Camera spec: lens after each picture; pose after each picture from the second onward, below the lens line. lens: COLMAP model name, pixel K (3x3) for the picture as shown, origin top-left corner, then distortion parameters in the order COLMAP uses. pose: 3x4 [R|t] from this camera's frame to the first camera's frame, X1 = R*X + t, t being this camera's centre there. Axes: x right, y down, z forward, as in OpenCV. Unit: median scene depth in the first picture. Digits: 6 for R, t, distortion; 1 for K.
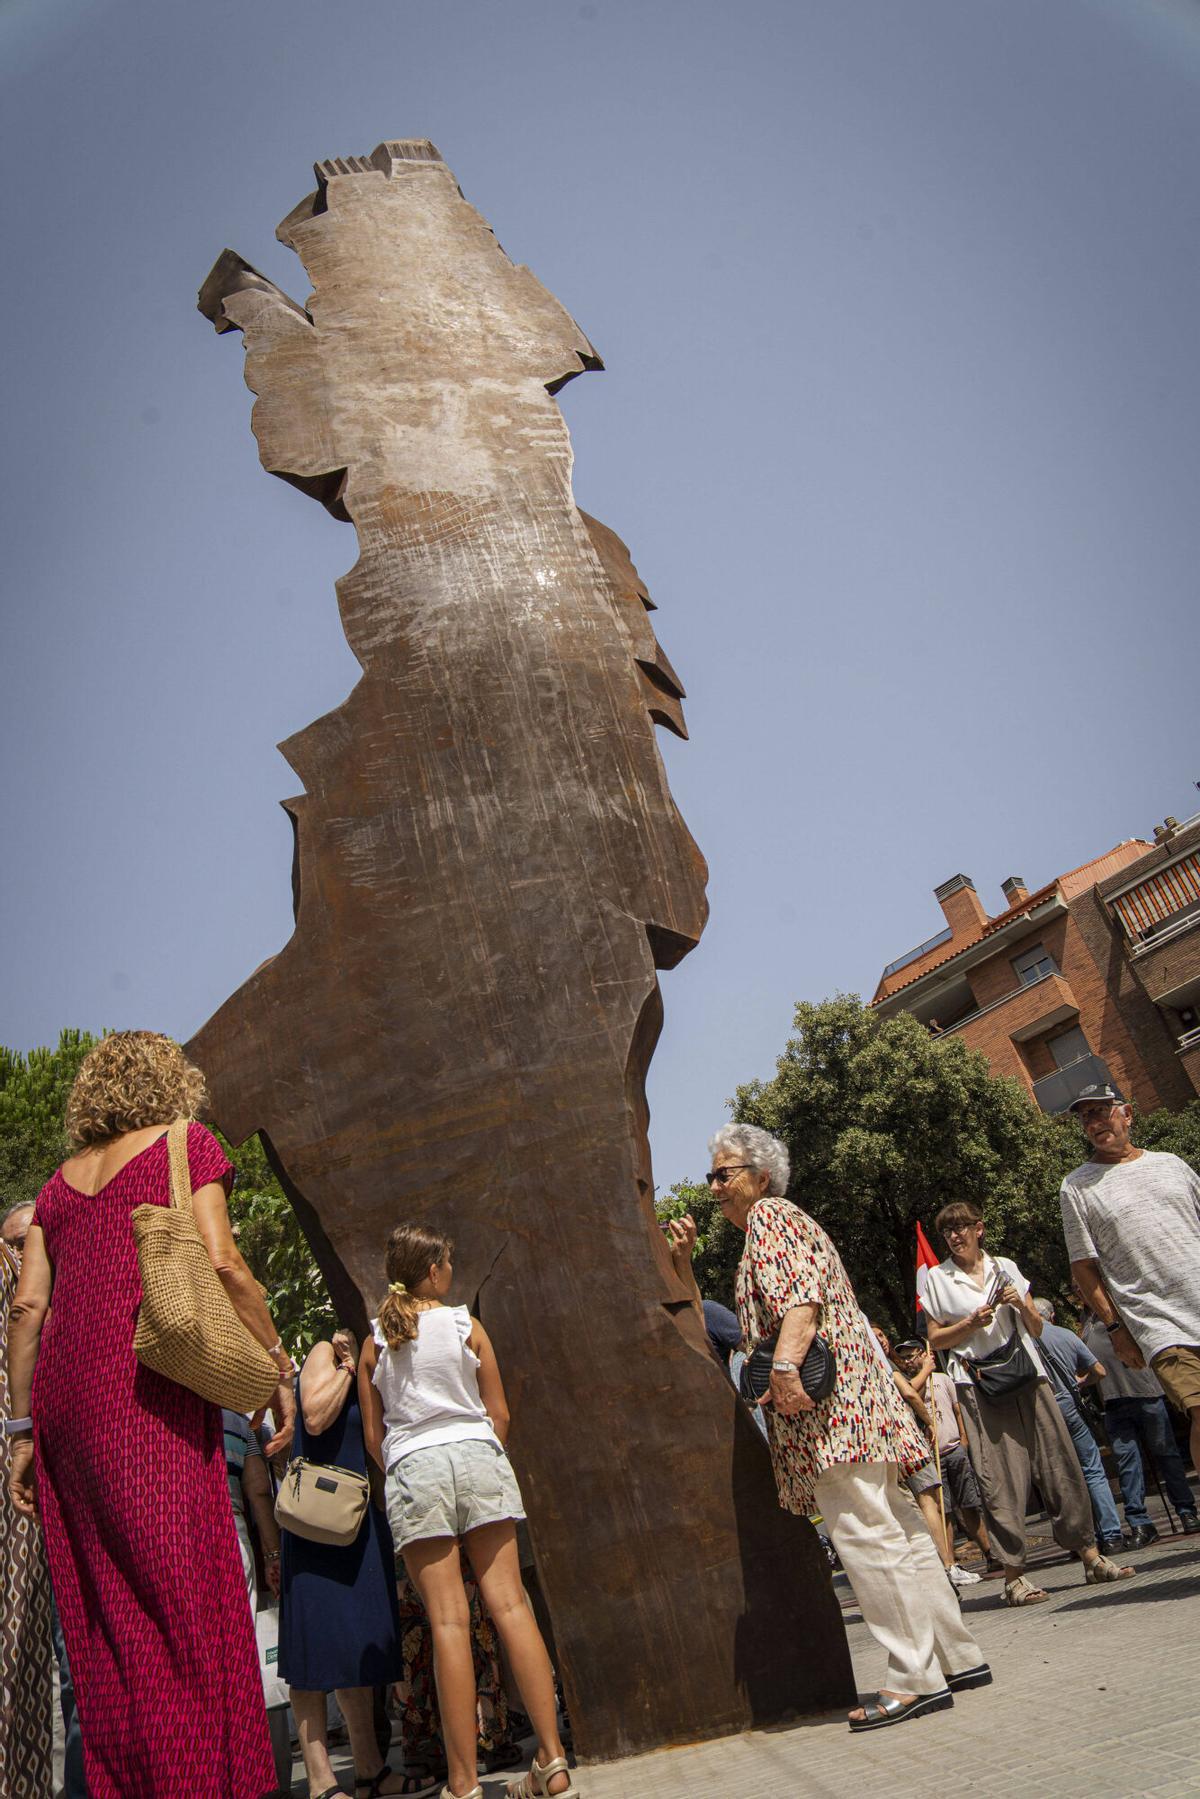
lens RADIAL K [[1272.7, 0, 596.2], [0, 1272.7, 909.3], [0, 0, 1]] dist [-0.134439, 0.090775]
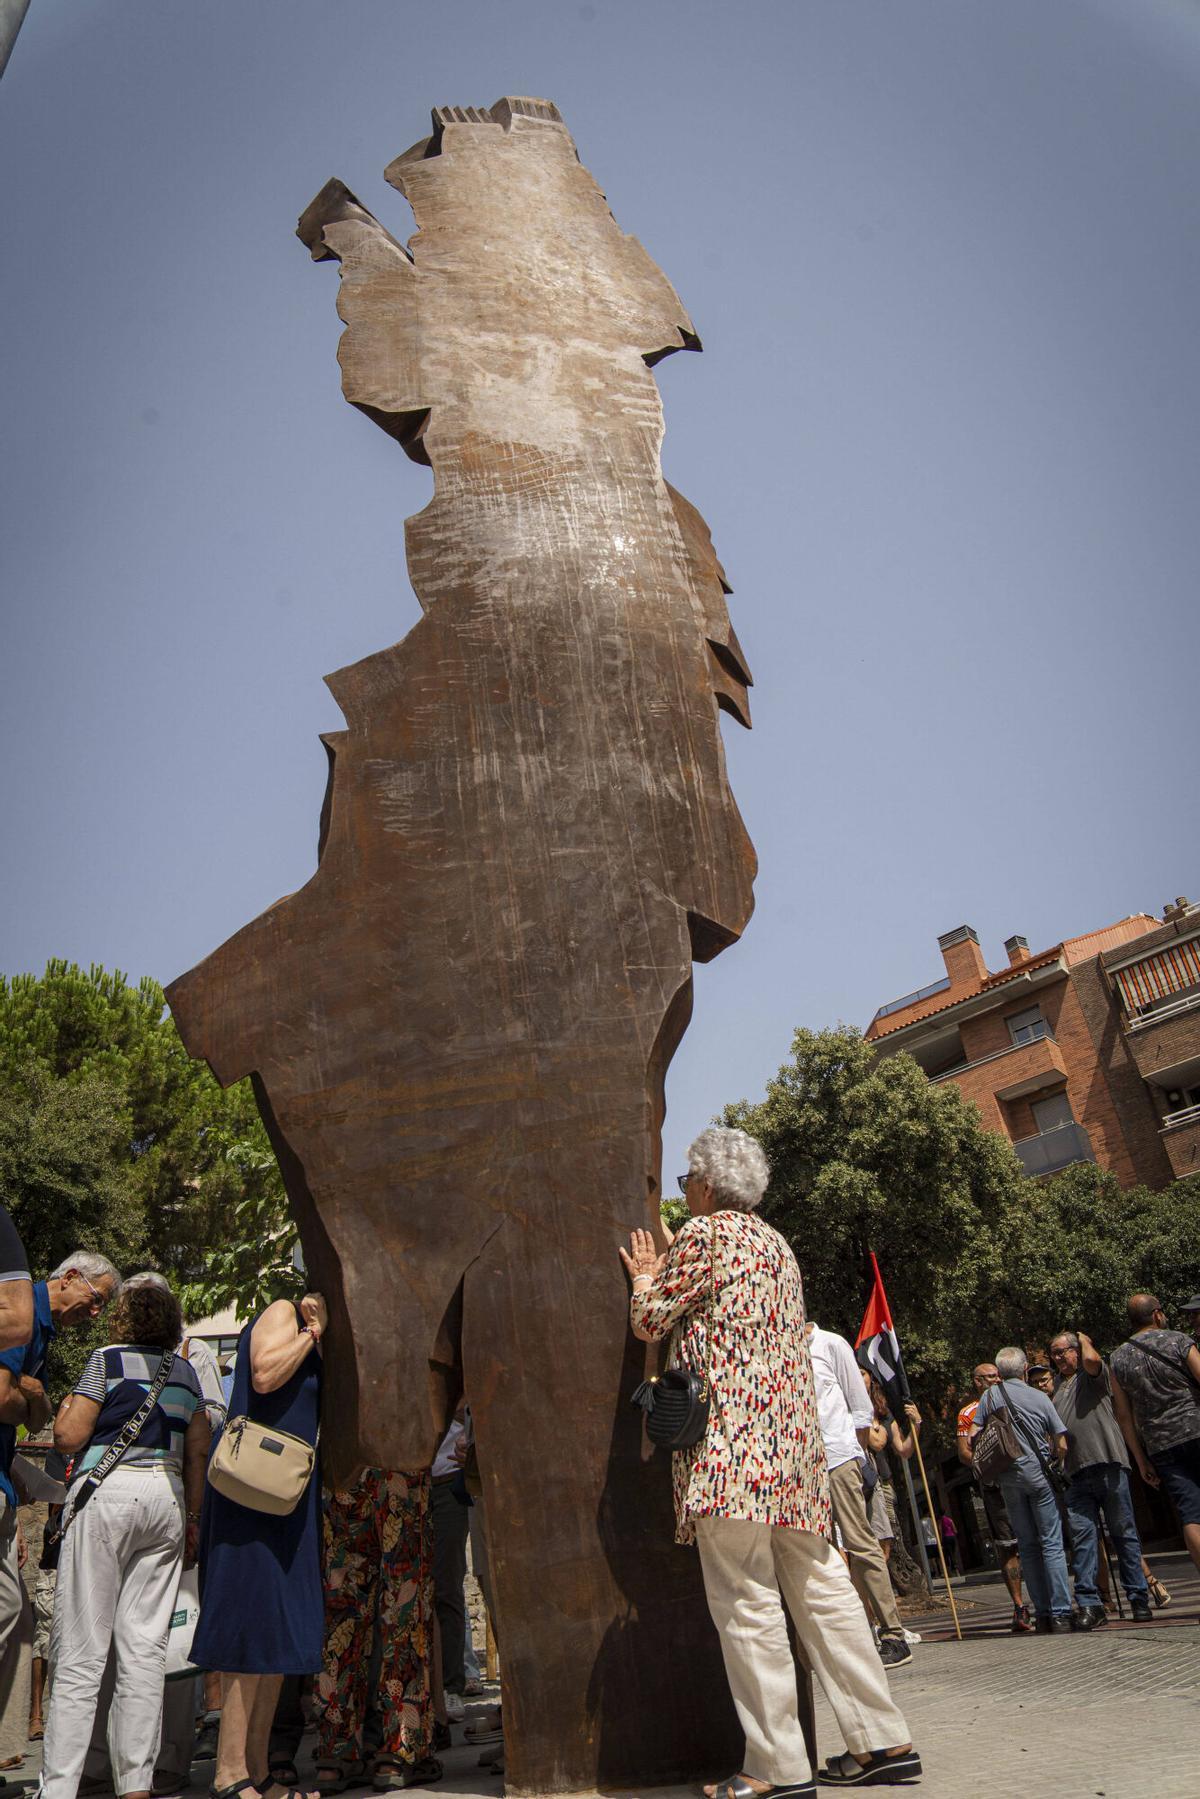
lens RADIAL K [[1272.5, 0, 600.0], [0, 1272.5, 899.5], [0, 0, 1]] dist [-0.135227, 0.091810]
pose [[0.991061, 0.133381, 0.002887, -0.026450], [-0.133335, 0.990992, -0.012492, 0.021266], [-0.004527, 0.011995, 0.999918, 0.047120]]
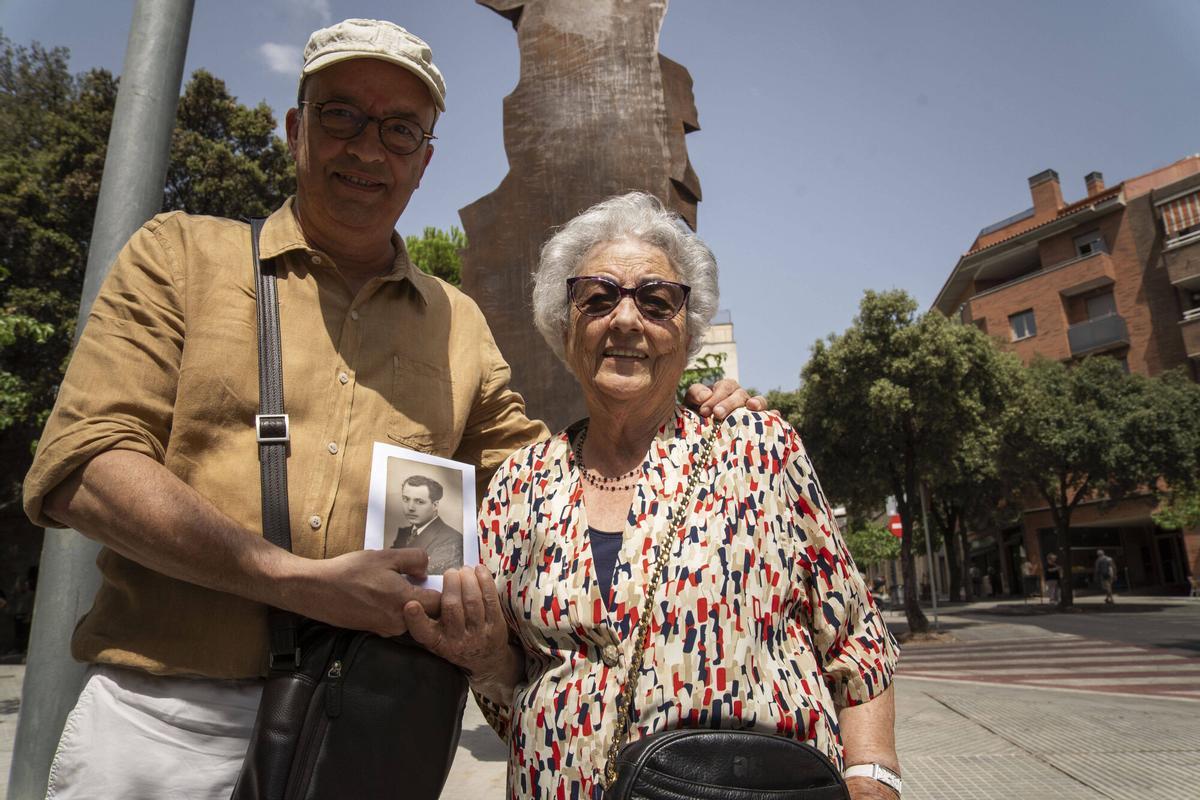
lens RADIAL K [[848.8, 0, 614.1], [0, 848.8, 404.6], [0, 0, 1]] dist [-0.135227, 0.091810]
pose [[0.972607, 0.141350, -0.184541, 0.204655], [-0.076530, 0.944332, 0.319968, -0.268498], [0.219495, -0.297080, 0.929282, -0.093537]]
